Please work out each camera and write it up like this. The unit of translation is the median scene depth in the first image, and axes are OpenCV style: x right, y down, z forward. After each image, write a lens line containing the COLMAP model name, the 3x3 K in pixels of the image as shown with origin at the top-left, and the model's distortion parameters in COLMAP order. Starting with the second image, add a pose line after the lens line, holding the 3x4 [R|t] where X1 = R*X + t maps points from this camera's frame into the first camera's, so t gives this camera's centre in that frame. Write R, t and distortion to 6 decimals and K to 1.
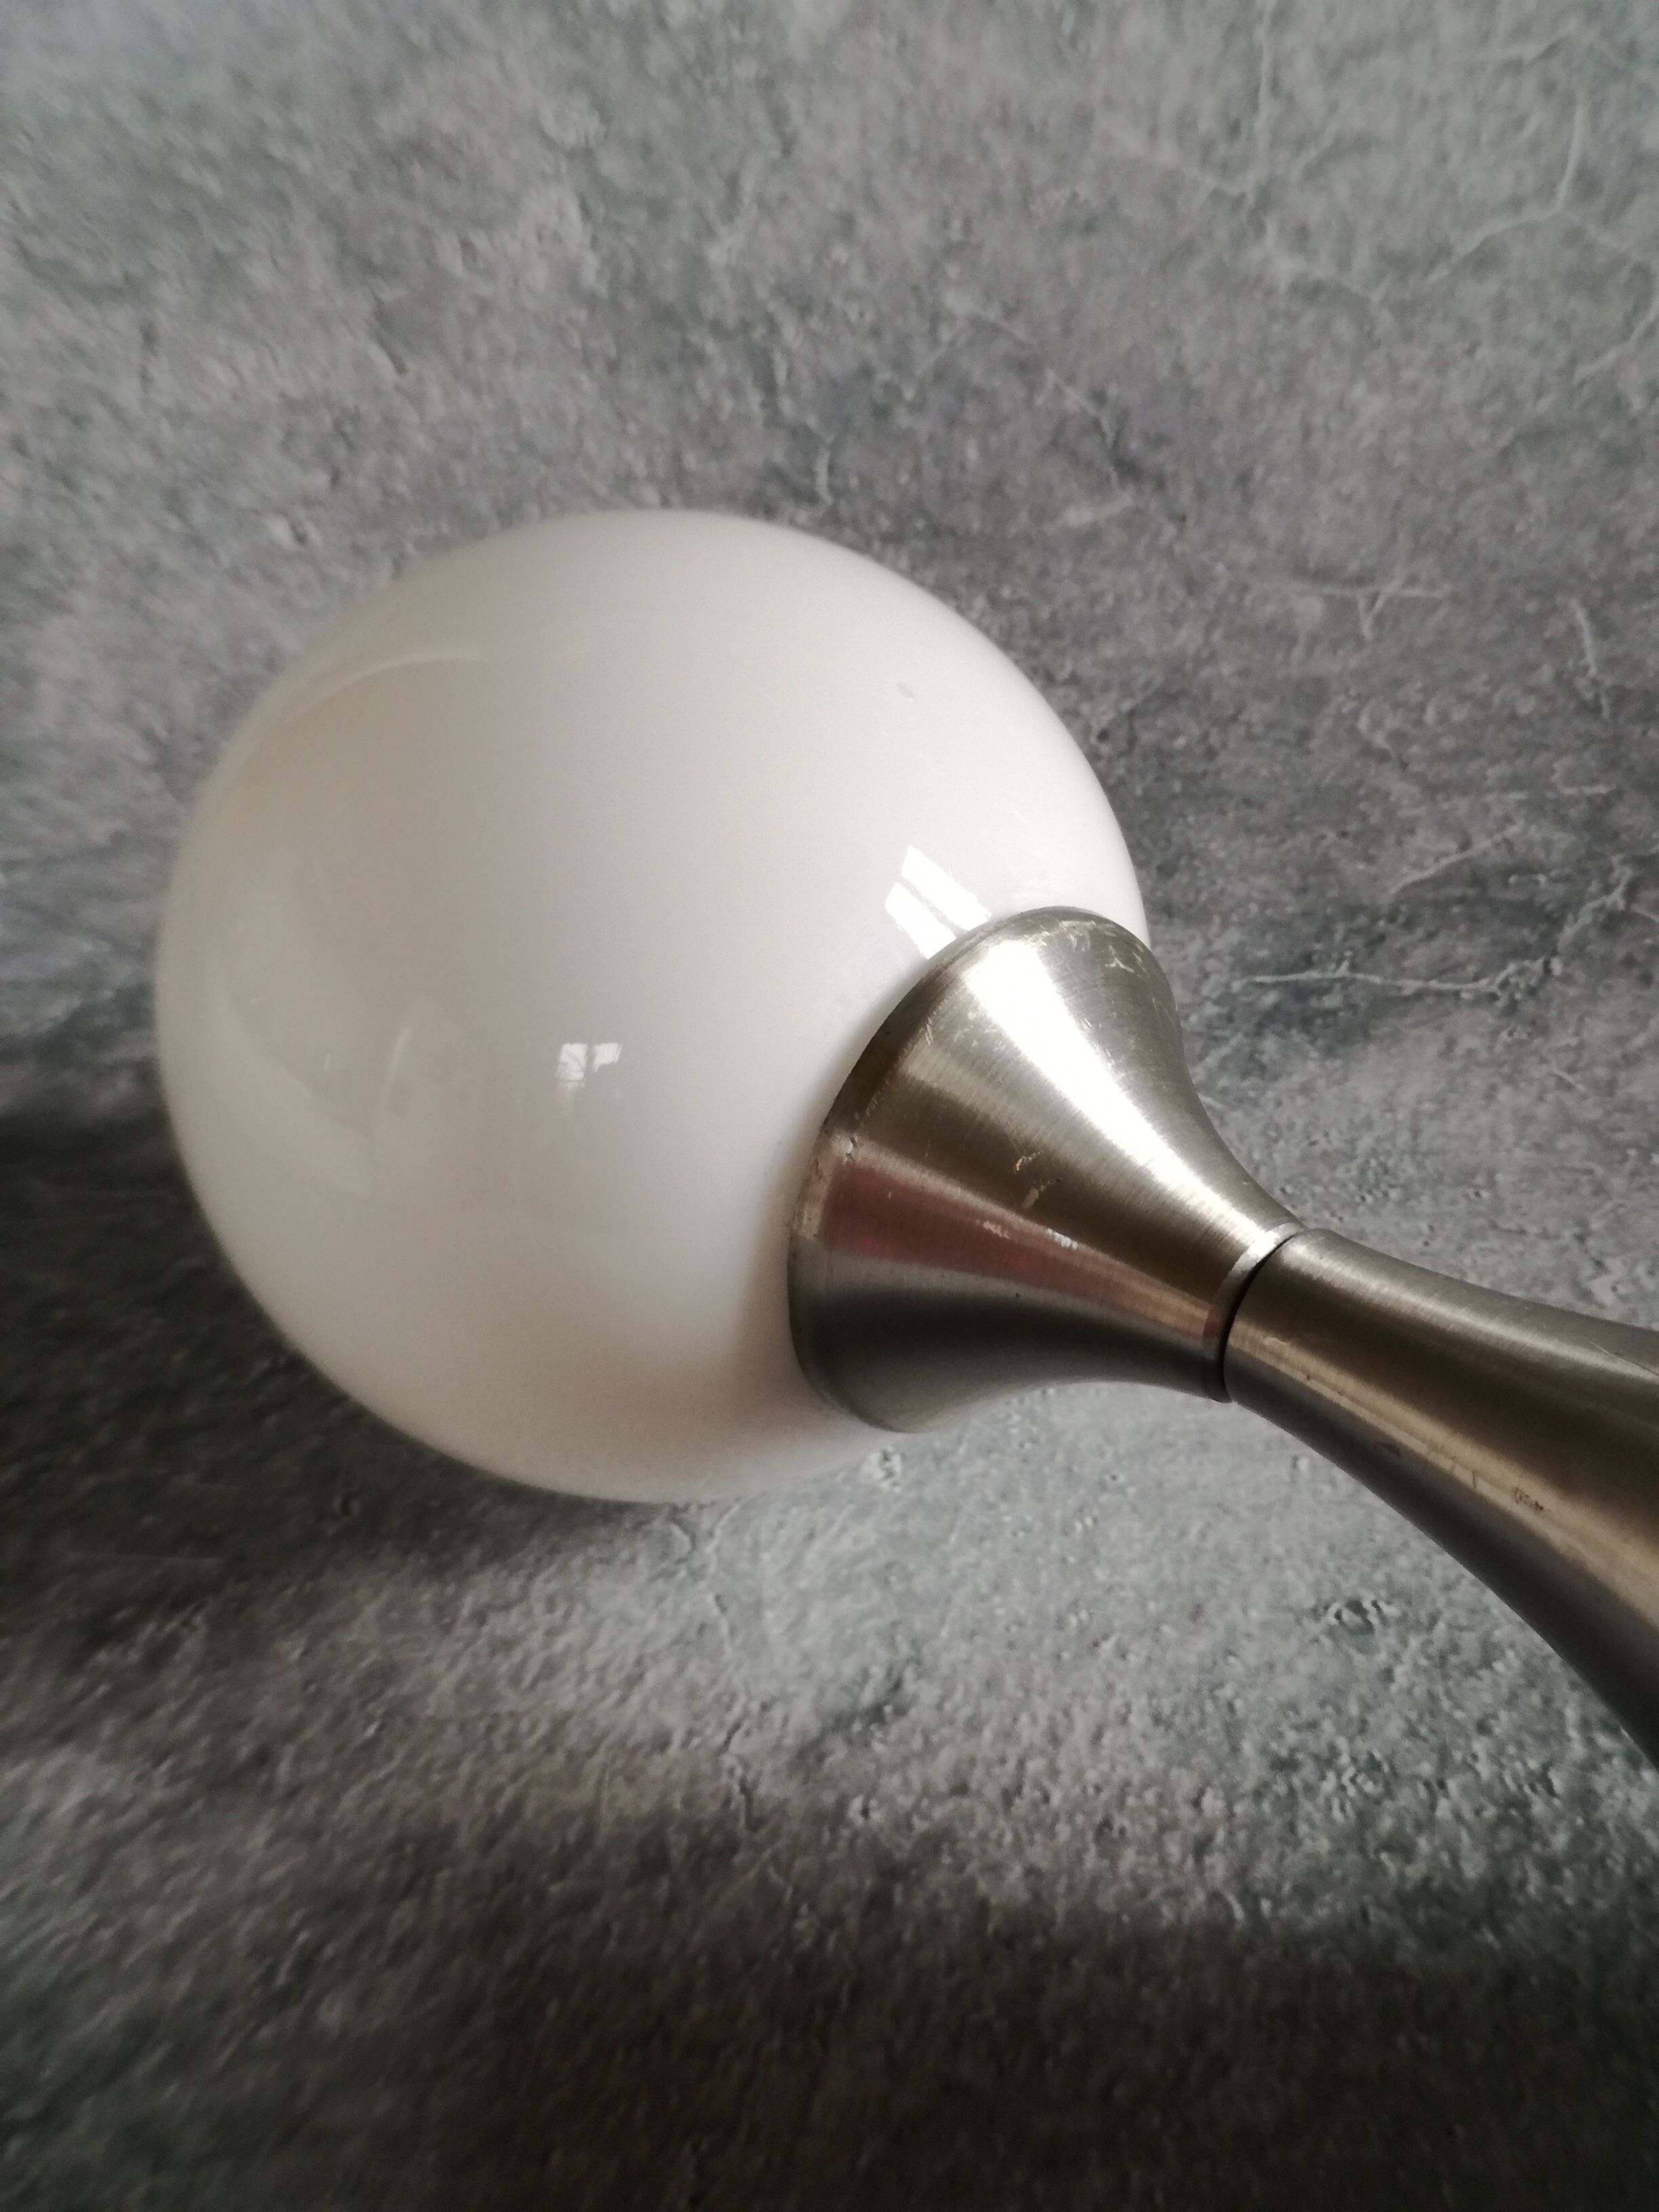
lens RADIAL K [[3687.1, 0, 920.6], [0, 3687.1, 1090.8], [0, 0, 1]] dist [0.522216, -3.660281]
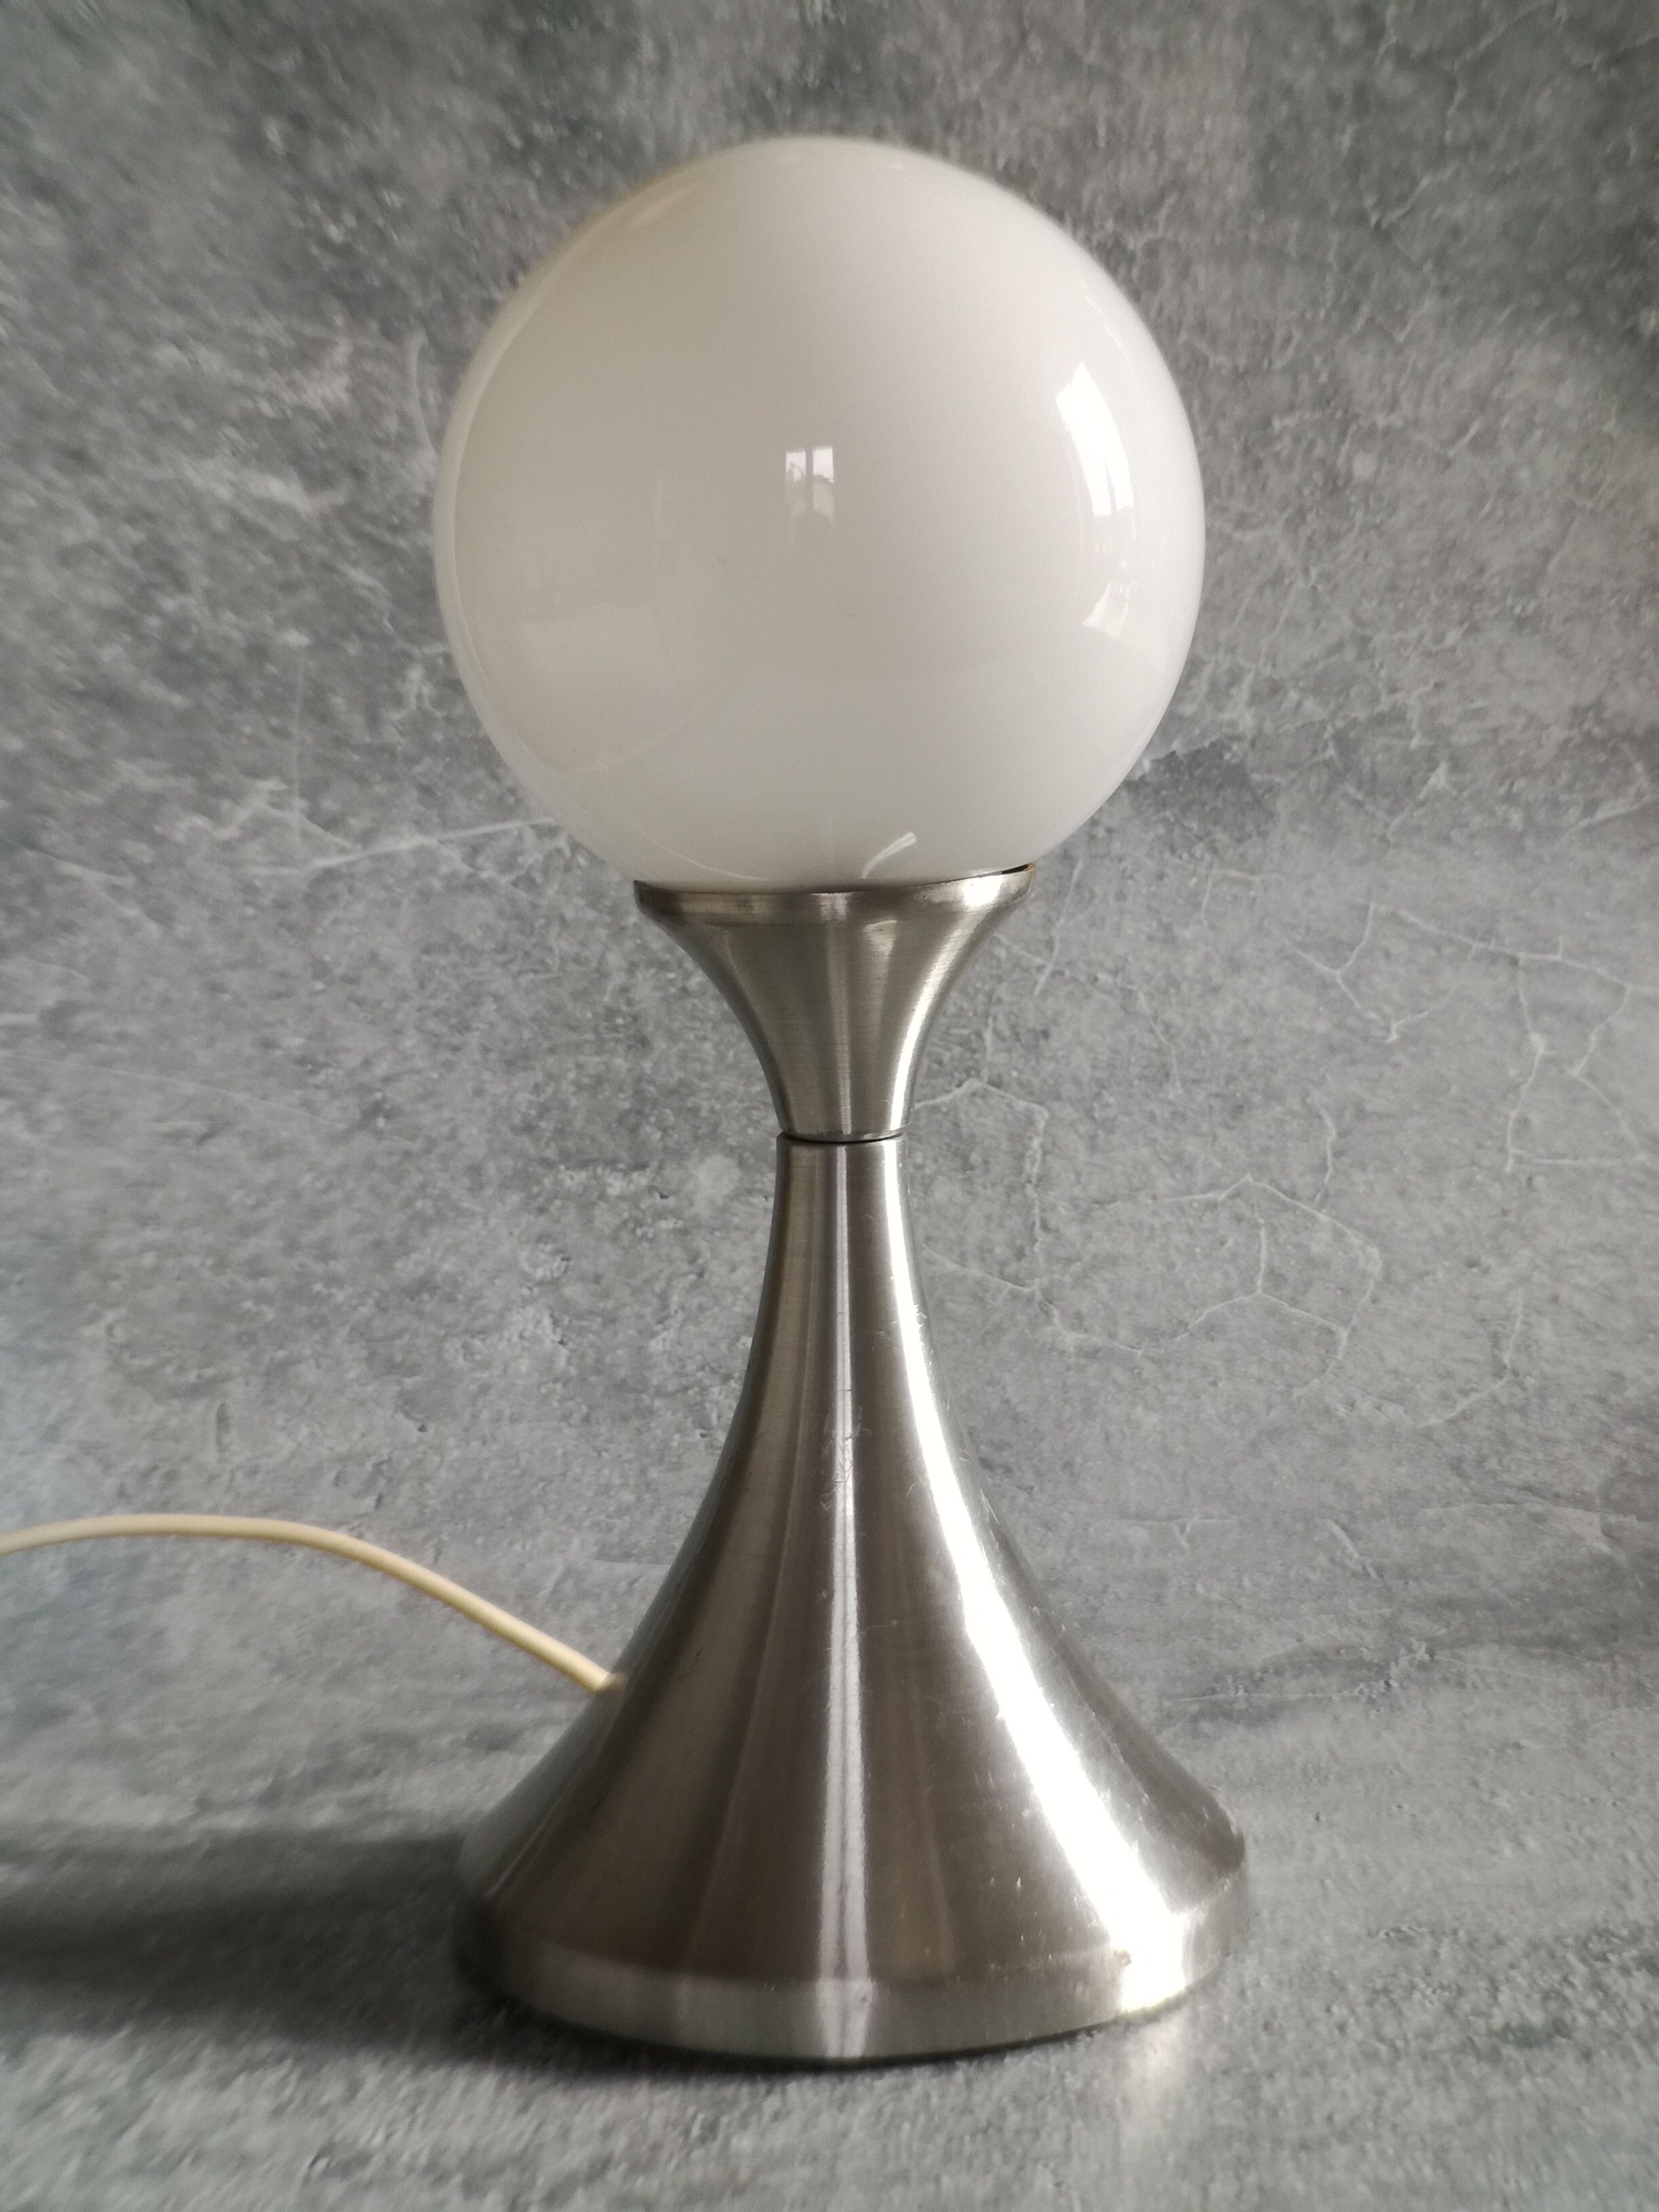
lens RADIAL K [[3917.1, 0, 876.6], [0, 3917.1, 1180.6], [0, 0, 1]] dist [0.571328, -4.144886]
pose [[0.984142, -0.028551, 0.175068, -0.230942], [0.107691, 0.880420, -0.461805, 0.400128], [-0.140948, 0.473335, 0.869533, -0.272663]]
